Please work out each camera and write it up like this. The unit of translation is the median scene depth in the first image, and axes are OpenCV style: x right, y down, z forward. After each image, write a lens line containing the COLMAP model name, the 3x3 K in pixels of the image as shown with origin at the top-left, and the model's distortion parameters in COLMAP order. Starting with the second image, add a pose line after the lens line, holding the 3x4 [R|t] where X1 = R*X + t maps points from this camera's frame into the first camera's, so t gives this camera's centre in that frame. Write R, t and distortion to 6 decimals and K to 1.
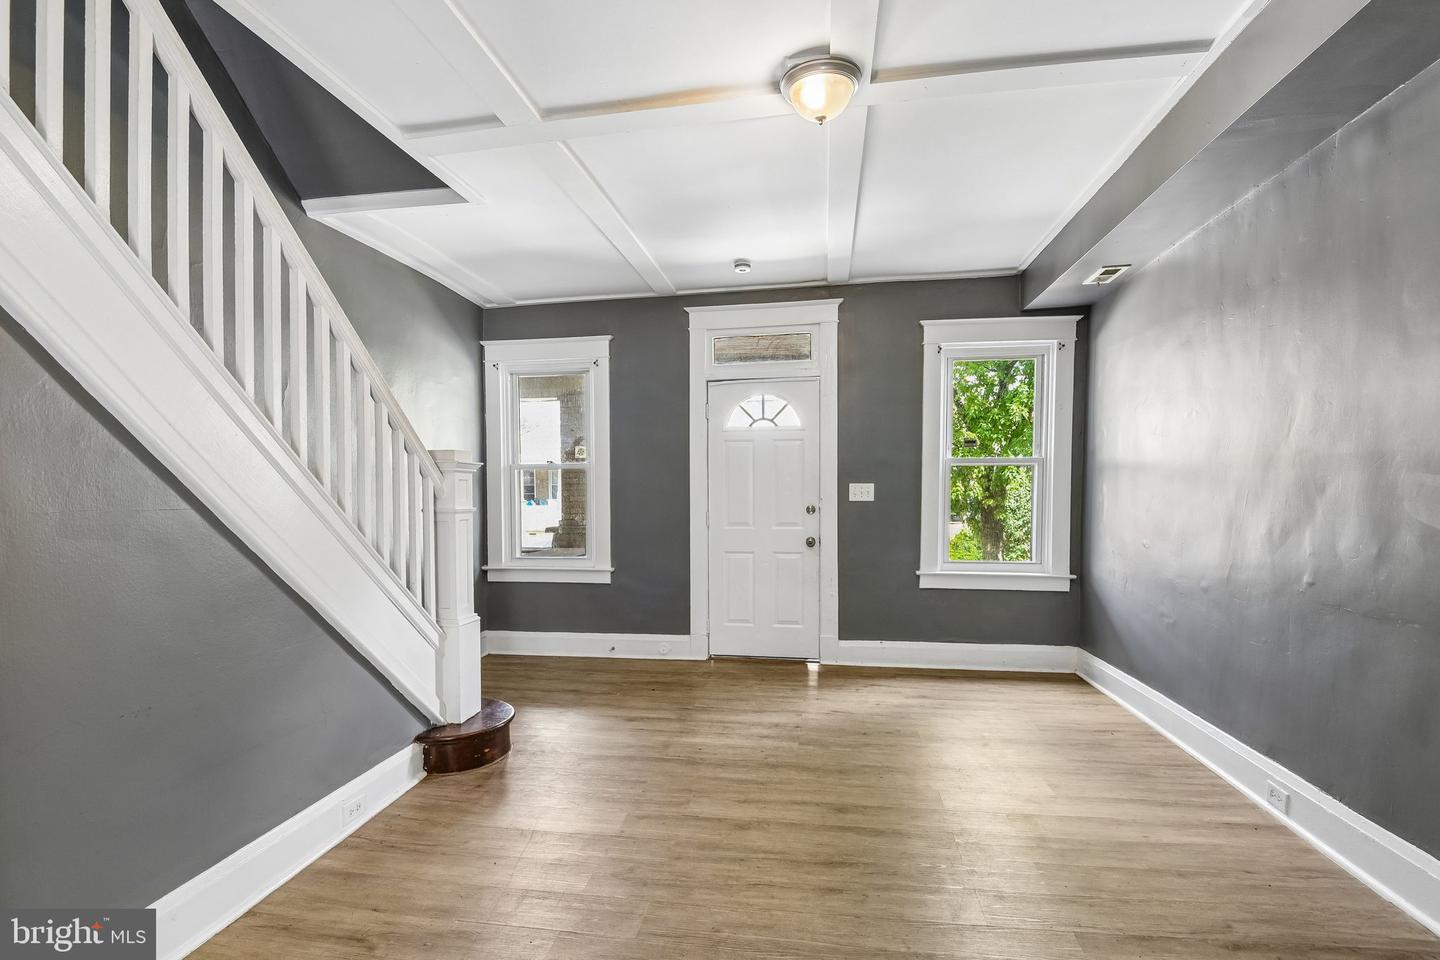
lens RADIAL K [[684.4, 0, 713.6], [0, 684.4, 502.1], [0, 0, 1]] dist [-0.021105, -0.001055]
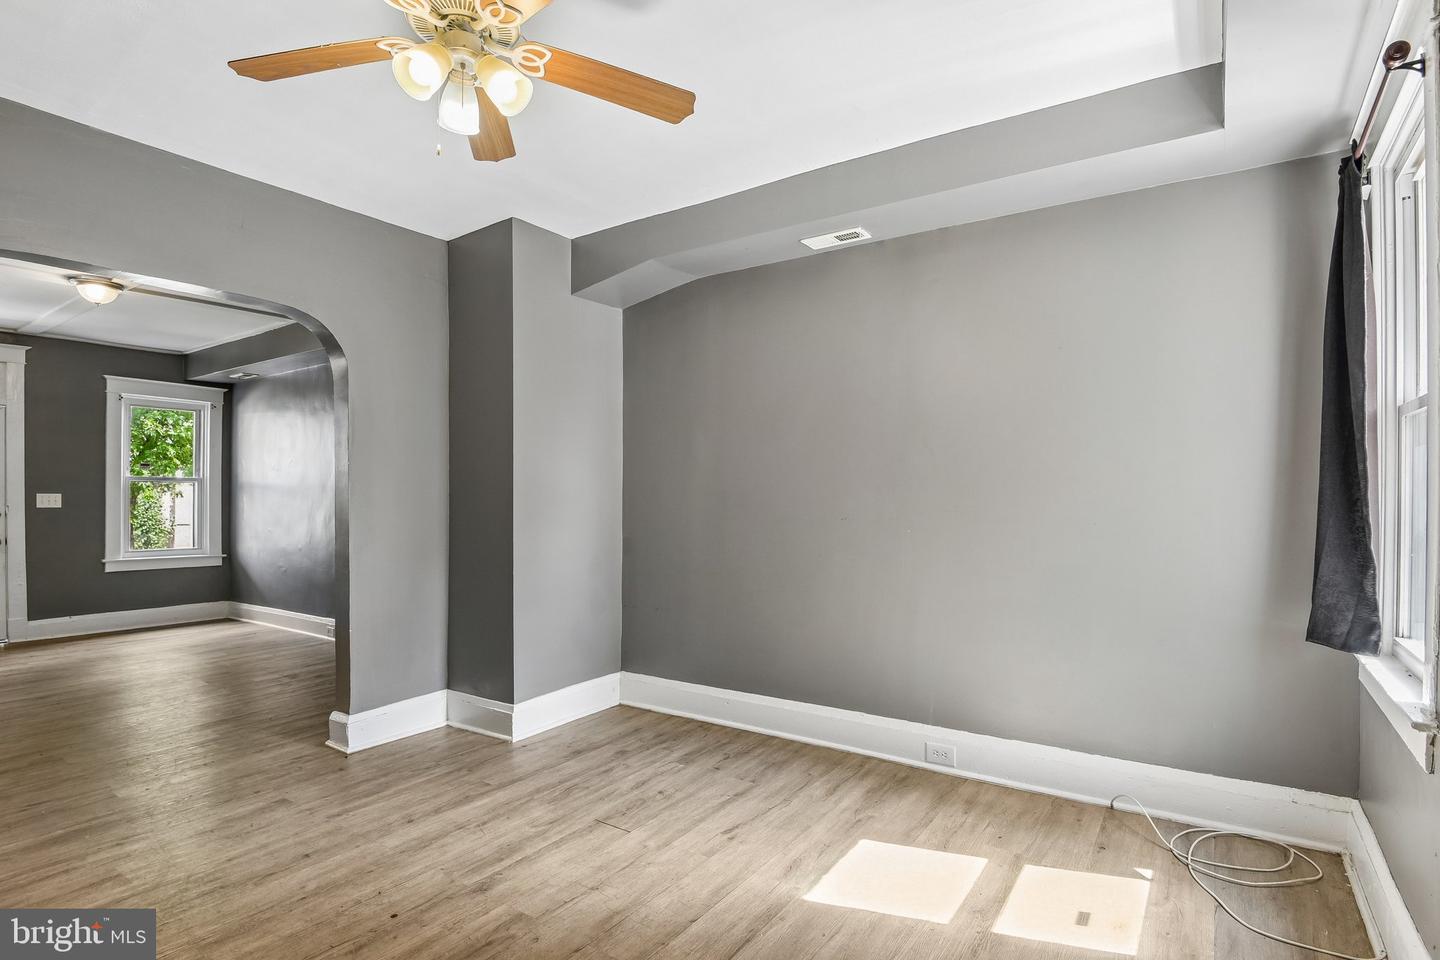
lens RADIAL K [[716.4, 0, 713.8], [0, 716.4, 522.0], [0, 0, 1]] dist [0.001494, -0.017386]
pose [[0.432534, -0.024036, 0.901297, -0.473921], [0.008665, 0.999709, 0.022502, 0.006431], [-0.901576, -0.001924, 0.432616, -0.741608]]
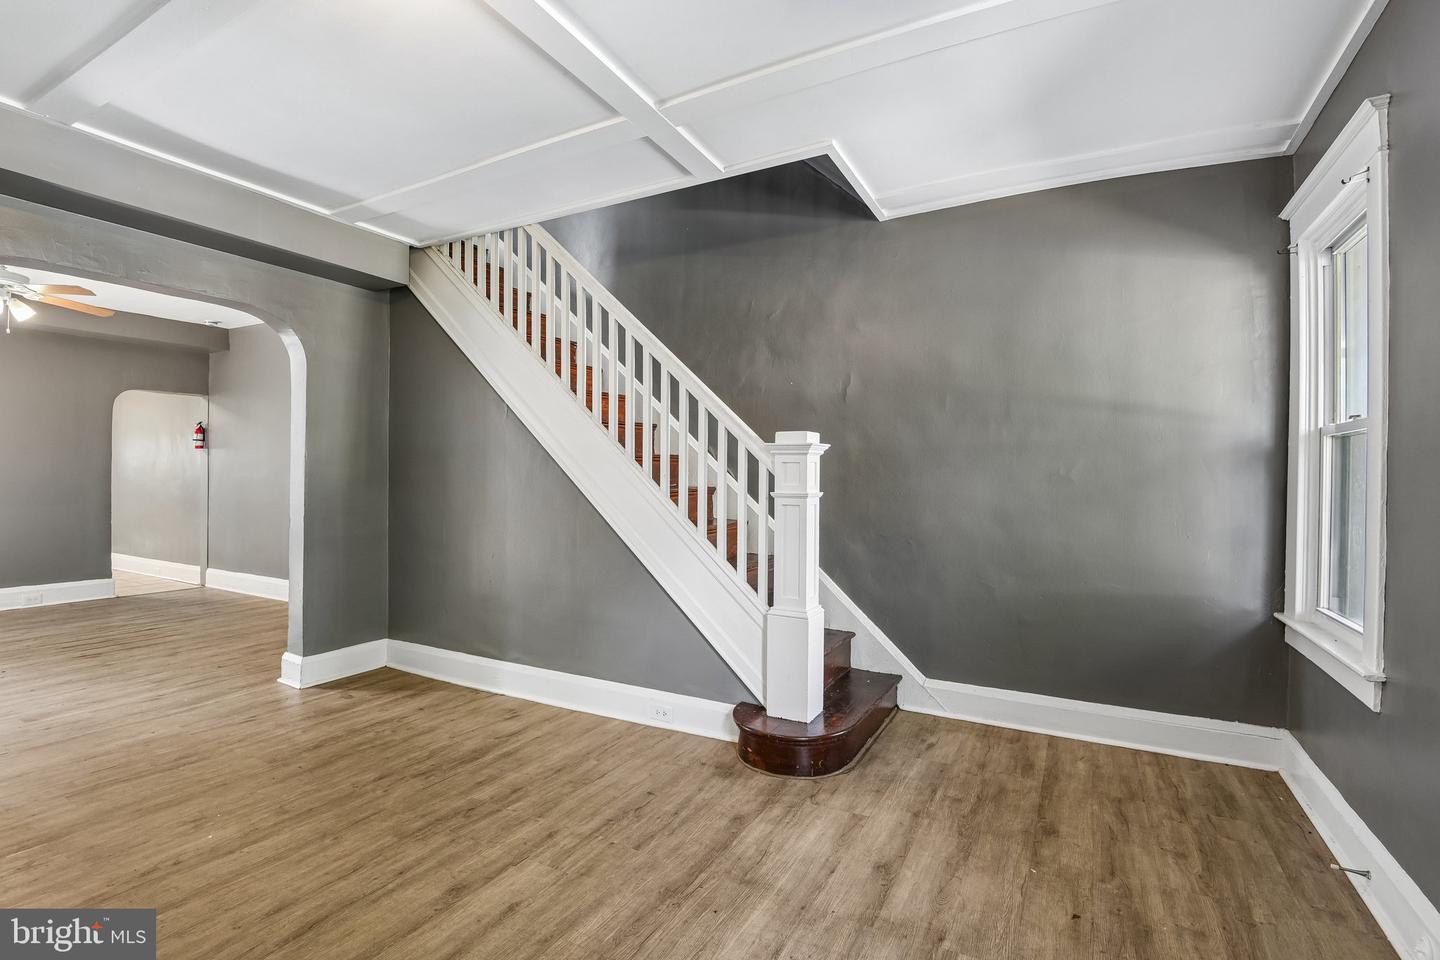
lens RADIAL K [[673.1, 0, 720.0], [0, 673.1, 480.0], [0, 0, 1]] dist [-0.020585, -0.000871]
pose [[-0.322918, 0.012829, -0.946340, 0.402764], [-0.021902, 0.999539, 0.021024, -0.021842], [0.946173, 0.027515, -0.322488, 0.902262]]
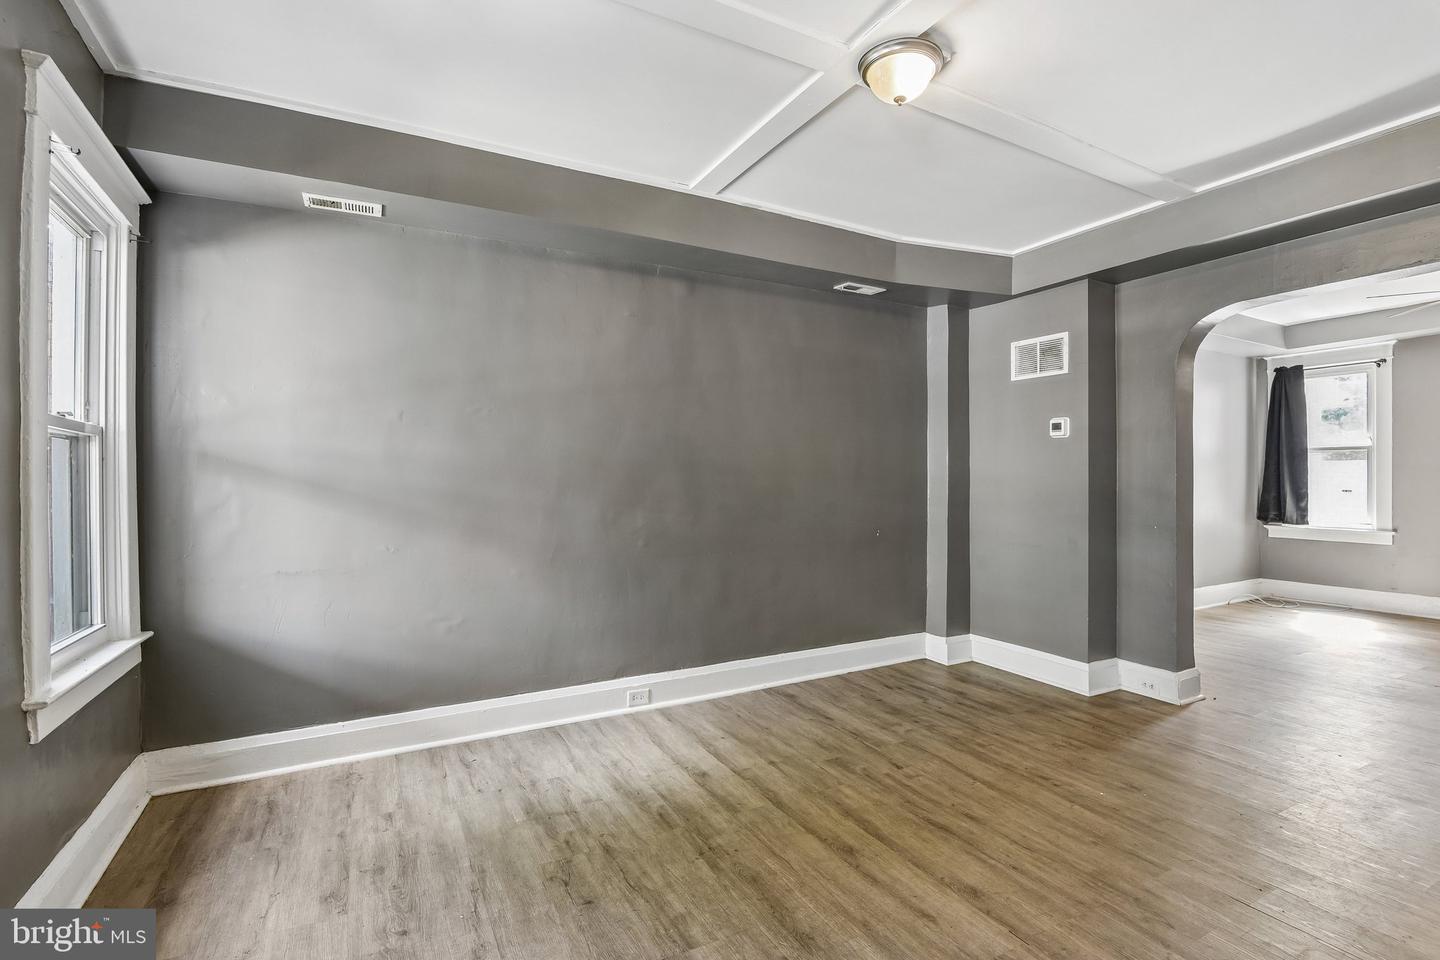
lens RADIAL K [[684.4, 0, 713.6], [0, 684.4, 502.1], [0, 0, 1]] dist [-0.021105, -0.001055]
pose [[-0.606724, -0.013532, 0.794797, -0.239299], [0.021522, 0.999209, 0.033441, -0.014225], [-0.794621, 0.037395, -0.605953, 1.007783]]
